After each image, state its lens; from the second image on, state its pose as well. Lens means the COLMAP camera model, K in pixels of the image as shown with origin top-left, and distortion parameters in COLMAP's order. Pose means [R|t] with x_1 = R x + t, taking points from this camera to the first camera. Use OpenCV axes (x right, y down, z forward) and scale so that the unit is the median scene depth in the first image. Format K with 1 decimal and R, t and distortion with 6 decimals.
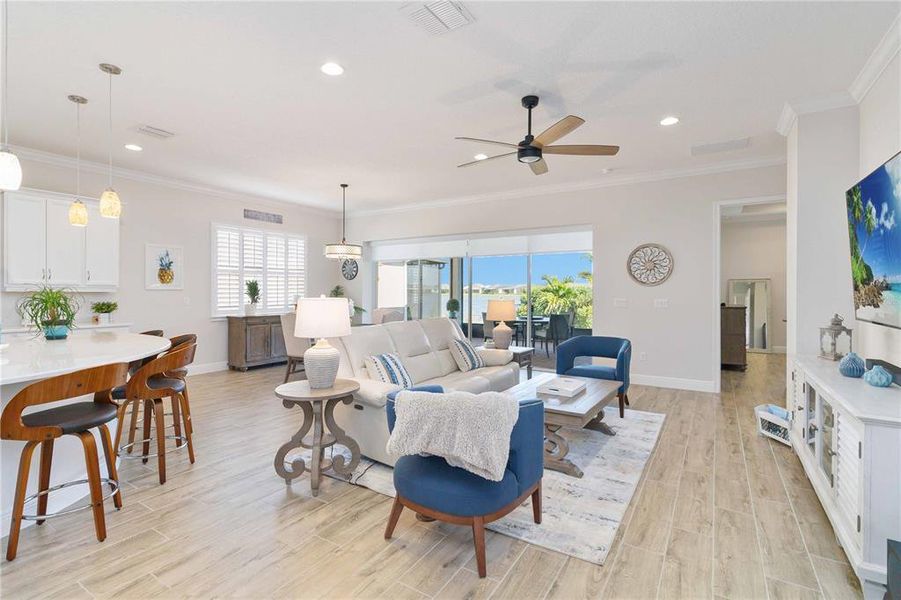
lens RADIAL K [[421.6, 0, 451.2], [0, 421.6, 293.4], [0, 0, 1]] dist [0.001734, 0.000538]
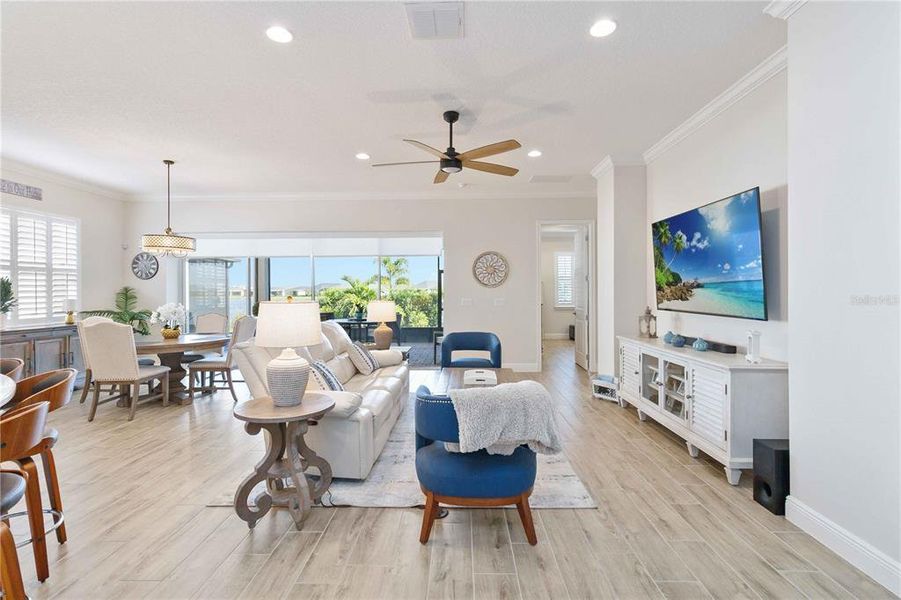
lens RADIAL K [[420.6, 0, 449.0], [0, 420.6, 293.5], [0, 0, 1]] dist [0.002403, 0.000824]
pose [[0.863541, -0.006919, 0.504231, -0.368093], [0.008793, 0.999960, -0.001338, 0.000253], [-0.504202, 0.005589, 0.863568, 0.073566]]
